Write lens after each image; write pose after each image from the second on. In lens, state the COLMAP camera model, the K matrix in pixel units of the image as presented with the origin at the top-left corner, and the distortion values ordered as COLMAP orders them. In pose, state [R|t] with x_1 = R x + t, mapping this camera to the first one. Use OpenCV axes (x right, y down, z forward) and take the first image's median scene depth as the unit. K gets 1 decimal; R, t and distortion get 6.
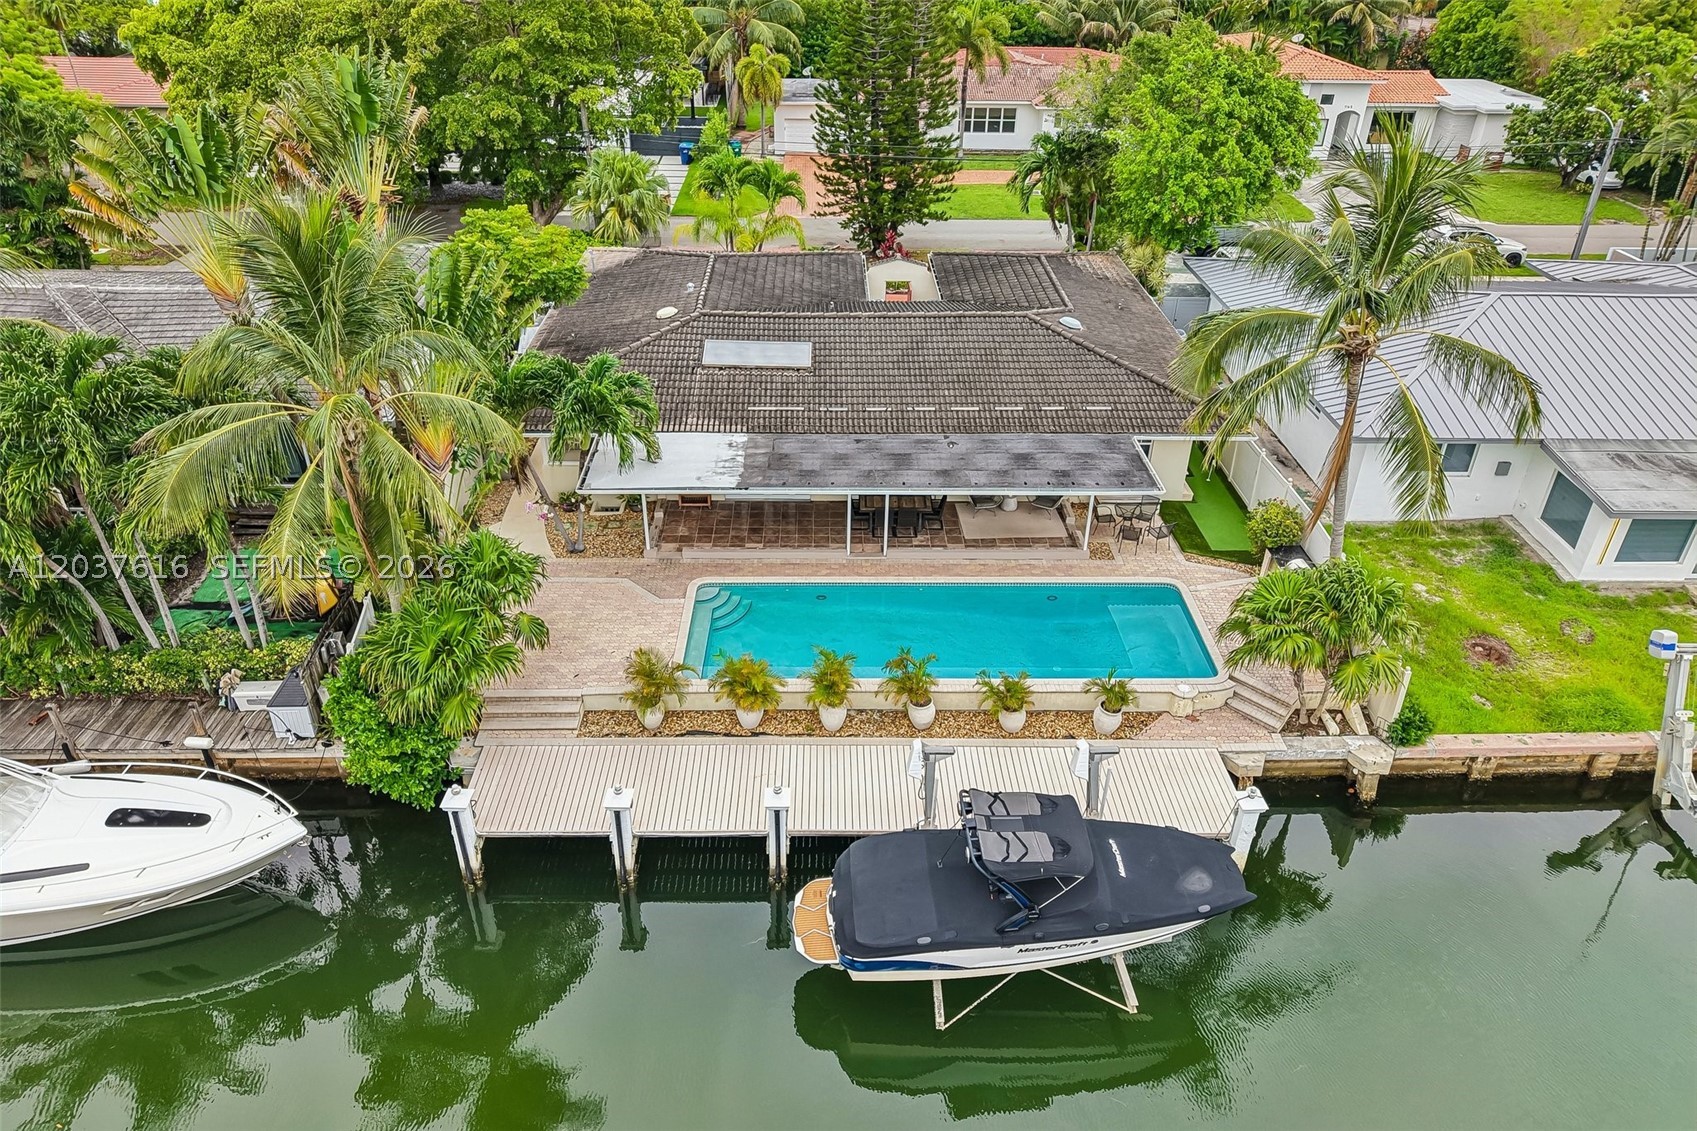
lens RADIAL K [[1150.3, 0, 850.8], [0, 1150.3, 559.1], [0, 0, 1]] dist [0.009286, -0.000825]
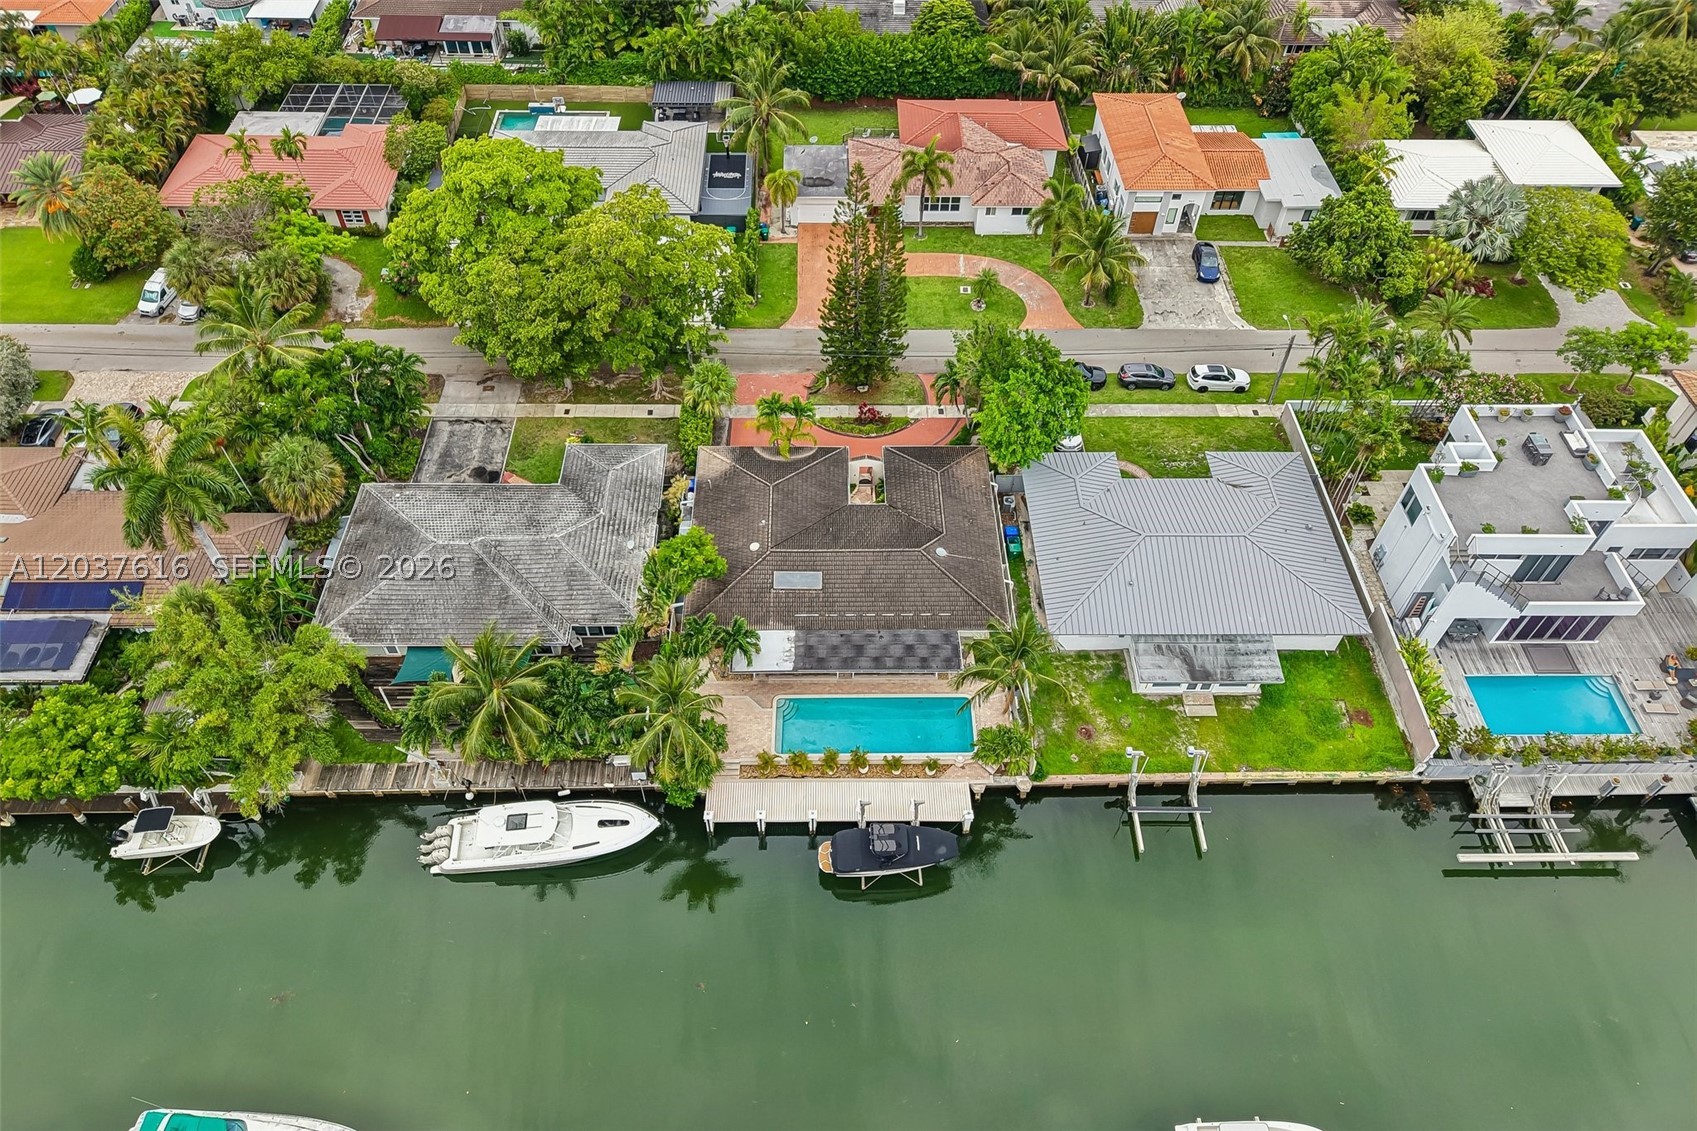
lens RADIAL K [[1150.3, 0, 850.8], [0, 1150.3, 559.1], [0, 0, 1]] dist [0.009286, -0.000825]
pose [[0.999941, 0.009365, 0.005508, 0.012500], [-0.010605, 0.951530, 0.307373, -1.182159], [-0.002363, -0.307413, 0.951573, -1.456073]]
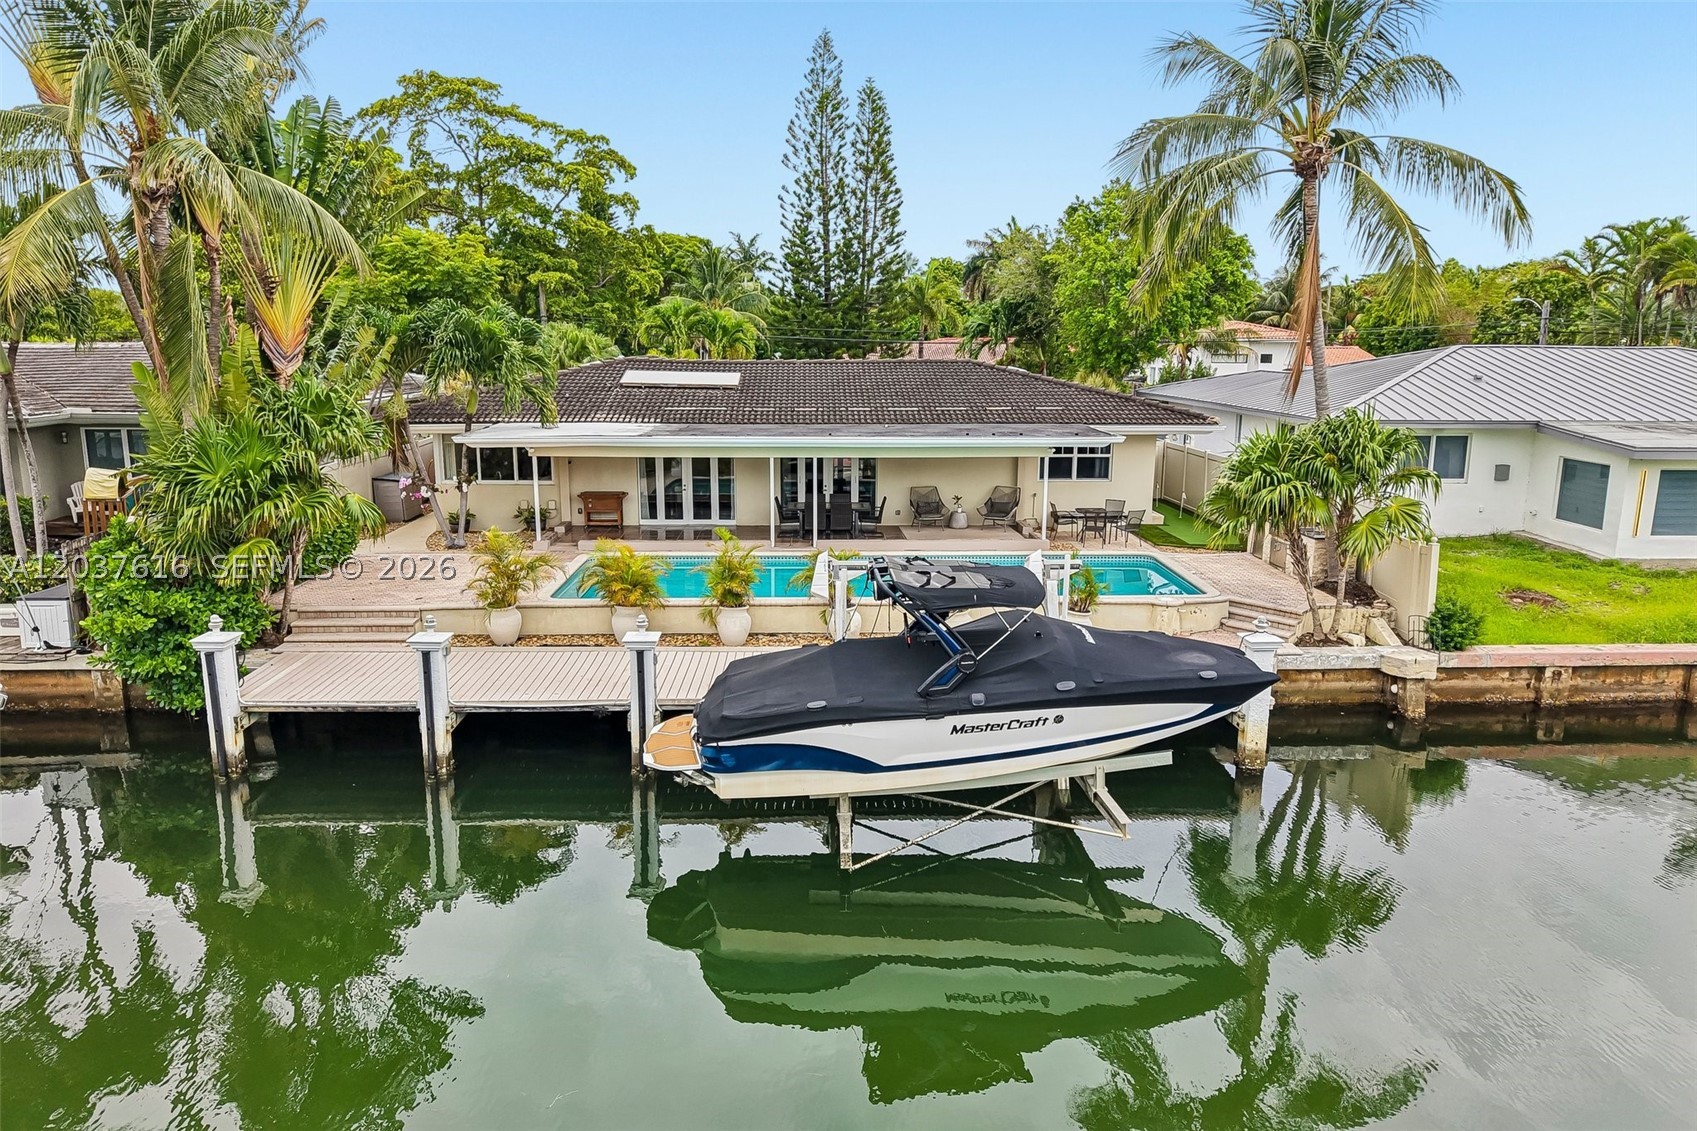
lens RADIAL K [[1140.9, 0, 850.4], [0, 1140.9, 556.6], [0, 0, 1]] dist [0.030508, -0.031553]
pose [[0.999868, -0.013183, 0.009455, 0.059607], [0.015646, 0.937688, -0.347125, 0.368619], [-0.004290, 0.347228, 0.937771, 0.234762]]
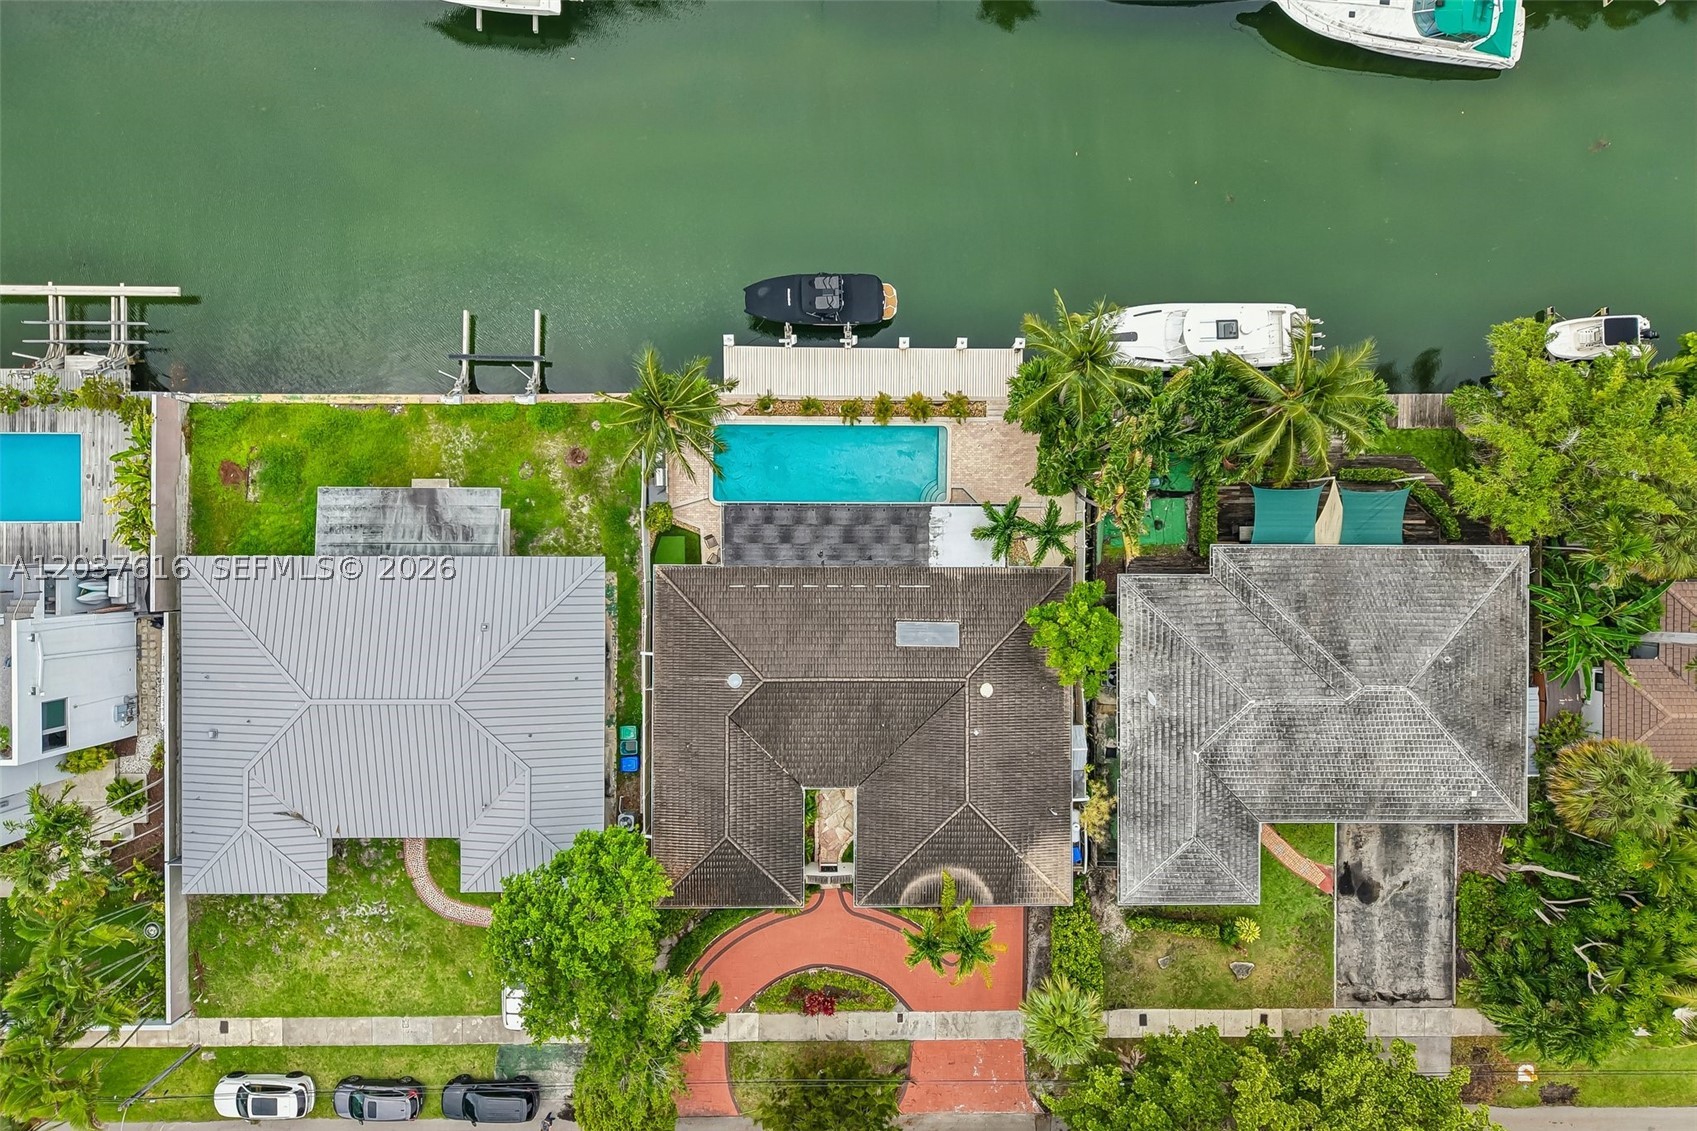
lens RADIAL K [[1150.3, 0, 850.8], [0, 1150.3, 559.1], [0, 0, 1]] dist [0.009286, -0.000825]
pose [[-0.999017, -0.024780, -0.036762, 0.130261], [-0.018135, -0.528256, 0.848892, -2.041668], [-0.040455, 0.848724, 0.527287, 0.012814]]
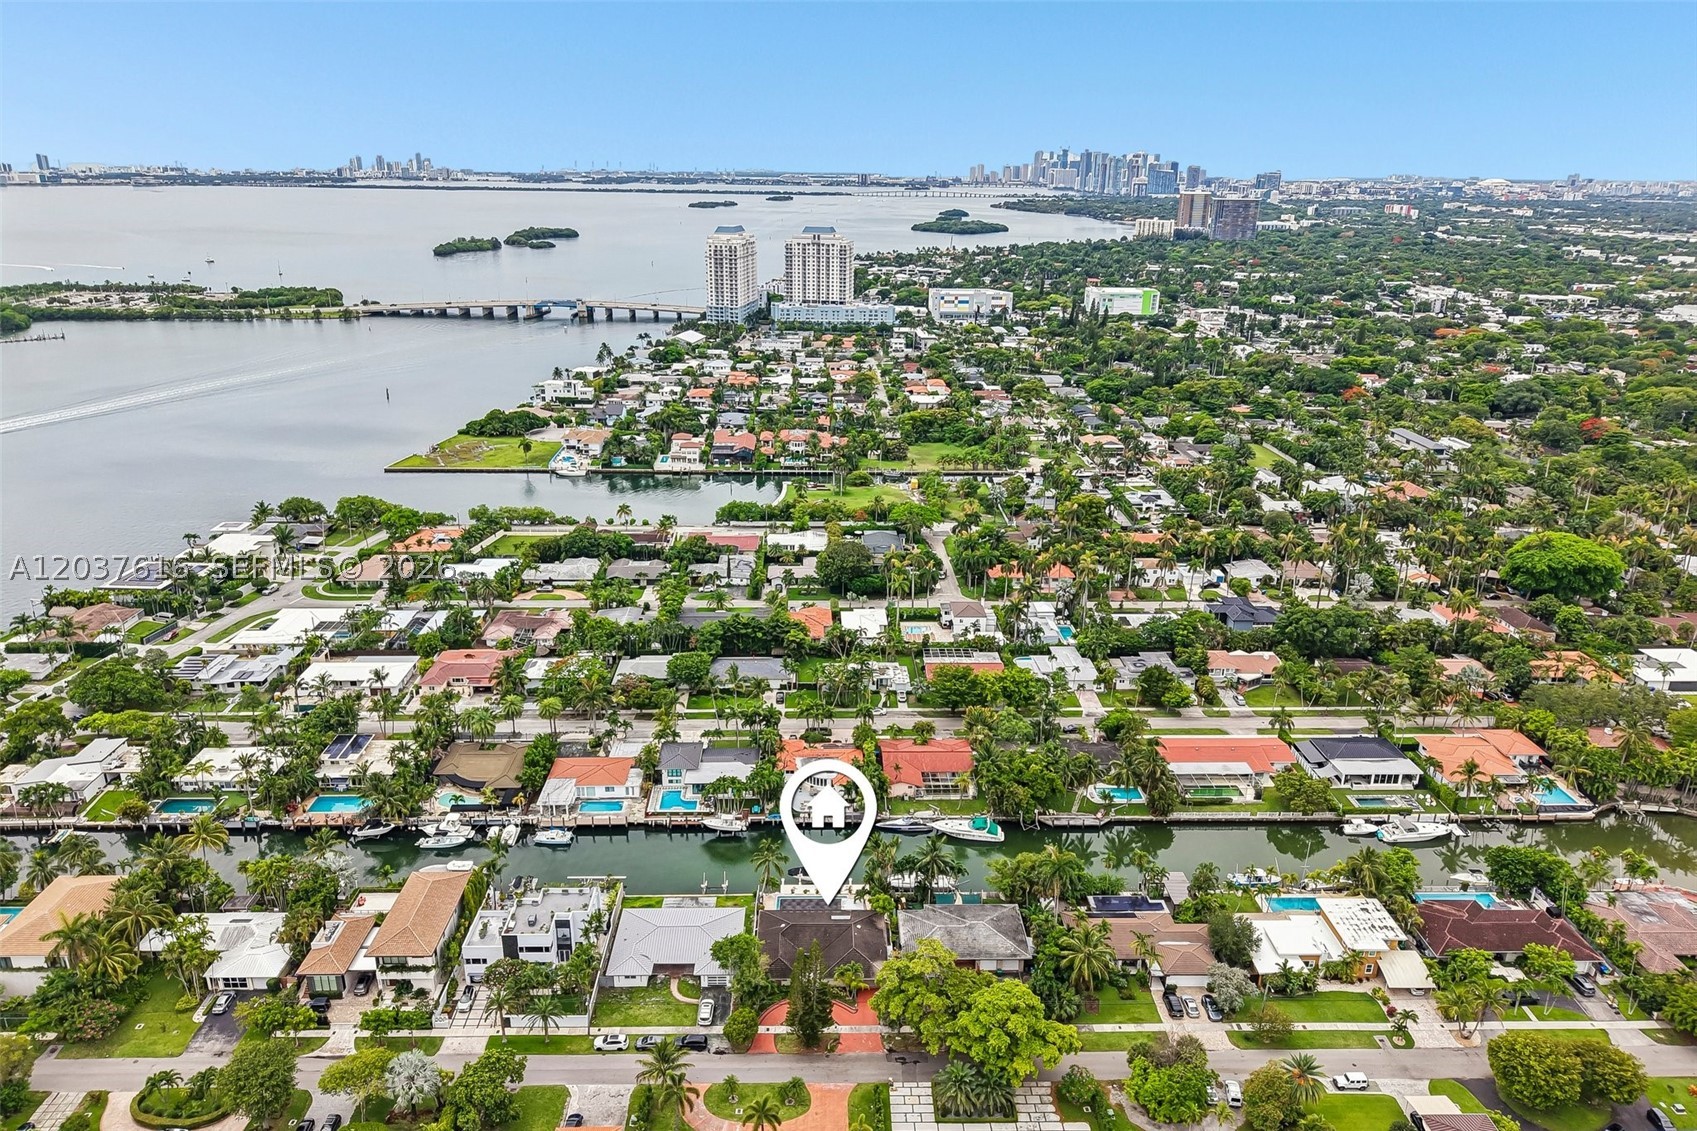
lens RADIAL K [[1140.9, 0, 850.4], [0, 1140.9, 556.6], [0, 0, 1]] dist [0.030508, -0.031553]
pose [[-0.999769, -0.020291, -0.007050, -0.067593], [-0.018310, 0.633295, 0.773694, -7.483988], [-0.011234, 0.773645, -0.633520, 4.206807]]
